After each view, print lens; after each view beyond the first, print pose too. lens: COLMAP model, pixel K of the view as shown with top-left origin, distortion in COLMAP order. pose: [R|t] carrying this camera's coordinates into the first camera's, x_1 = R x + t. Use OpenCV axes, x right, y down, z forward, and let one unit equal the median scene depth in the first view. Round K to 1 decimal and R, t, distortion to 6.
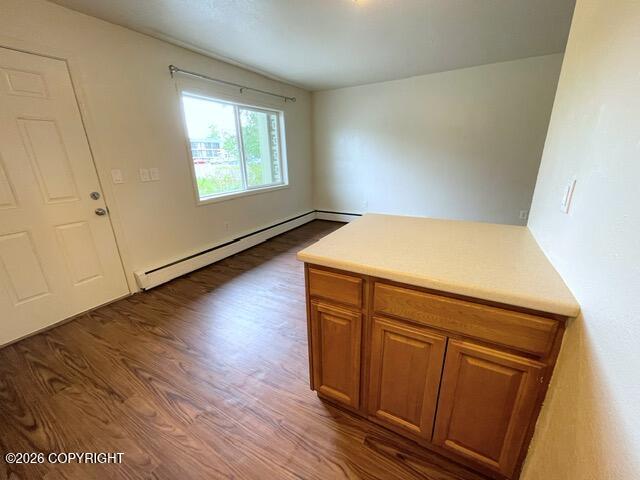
lens RADIAL K [[262.8, 0, 318.5], [0, 262.8, 239.8], [0, 0, 1]] dist [-0.000388, 0.000160]
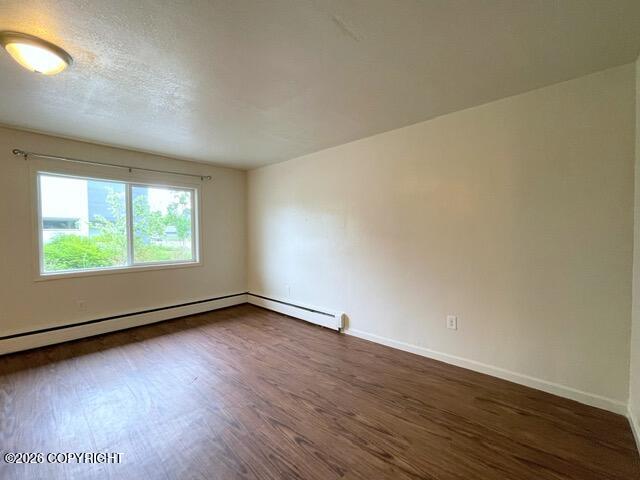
lens RADIAL K [[276.3, 0, 320.0], [0, 276.3, 240.0], [0, 0, 1]] dist [0.000343, 0.000120]
pose [[0.974594, 0.028059, -0.222215, 0.567437], [-0.088854, 0.959150, -0.268583, -0.072541], [0.205601, 0.281504, 0.937275, 0.189252]]
